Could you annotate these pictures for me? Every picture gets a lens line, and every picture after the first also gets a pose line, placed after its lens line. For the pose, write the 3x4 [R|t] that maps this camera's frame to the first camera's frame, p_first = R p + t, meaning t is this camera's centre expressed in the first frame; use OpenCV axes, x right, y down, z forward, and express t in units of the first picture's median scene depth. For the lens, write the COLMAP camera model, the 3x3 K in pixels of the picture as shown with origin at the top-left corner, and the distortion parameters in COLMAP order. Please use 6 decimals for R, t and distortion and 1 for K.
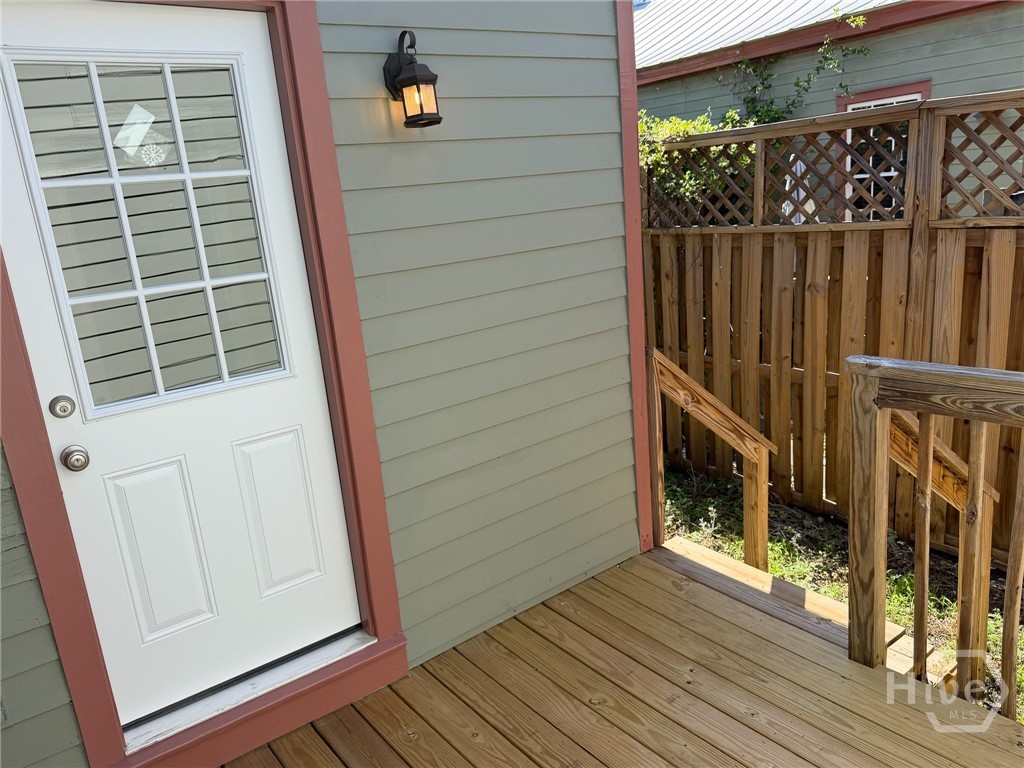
lens RADIAL K [[748.4, 0, 512.0], [0, 748.4, 384.0], [0, 0, 1]] dist [0.060522, -0.099784]
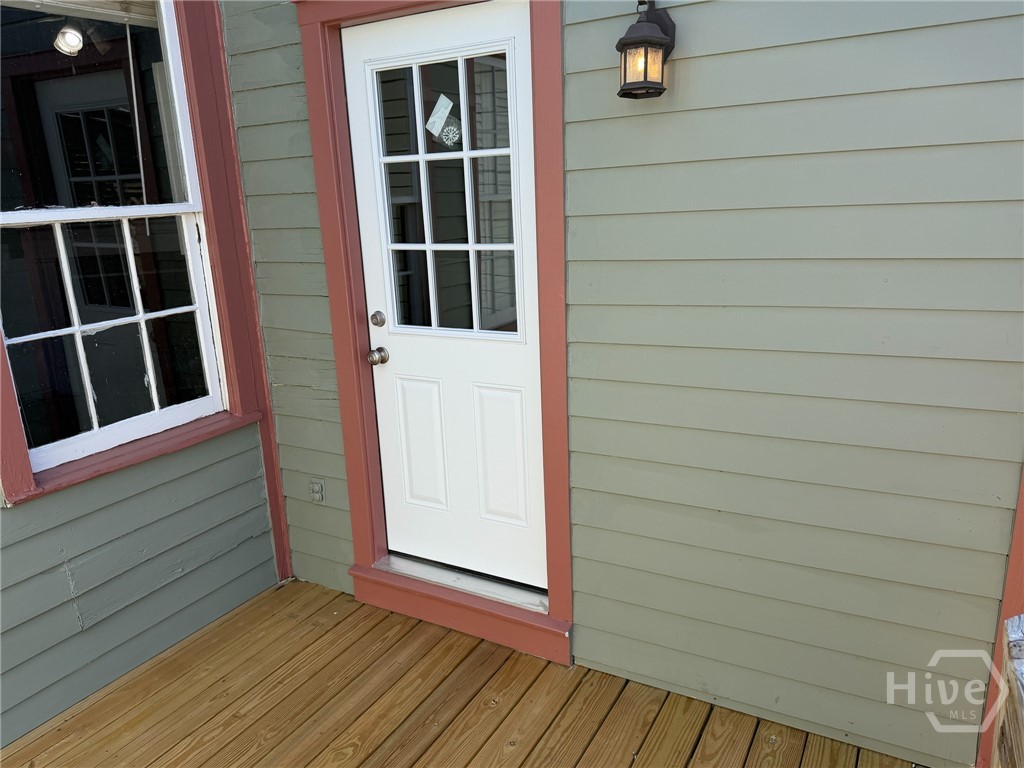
lens RADIAL K [[746.0, 0, 513.7], [0, 746.0, 393.6], [0, 0, 1]] dist [-0.004341, -0.004042]
pose [[0.396240, 0.311358, -0.863742, 0.646636], [-0.222733, 0.945241, 0.238558, -0.194524], [0.890721, 0.097857, 0.443892, 0.529885]]
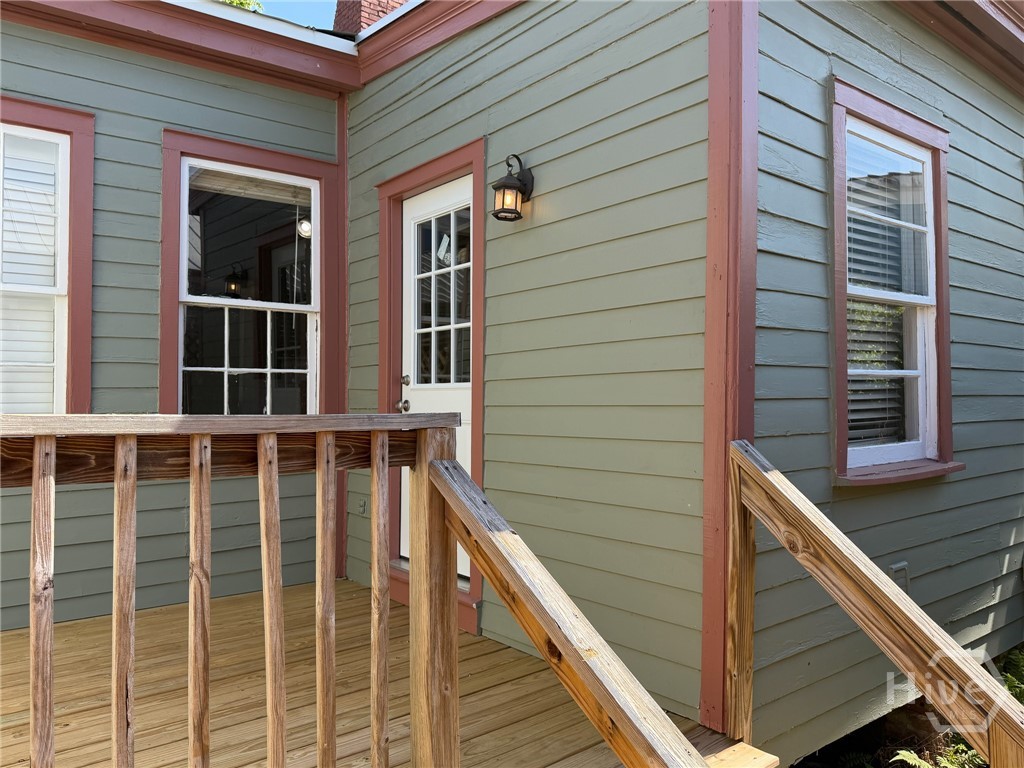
lens RADIAL K [[755.0, 0, 512.0], [0, 755.0, 384.0], [0, 0, 1]] dist [0.119215, -0.000816]
pose [[0.026557, 0.061446, -0.997757, 1.287827], [-0.253636, 0.965861, 0.052731, -0.123680], [0.966935, 0.251667, 0.041235, 1.025870]]
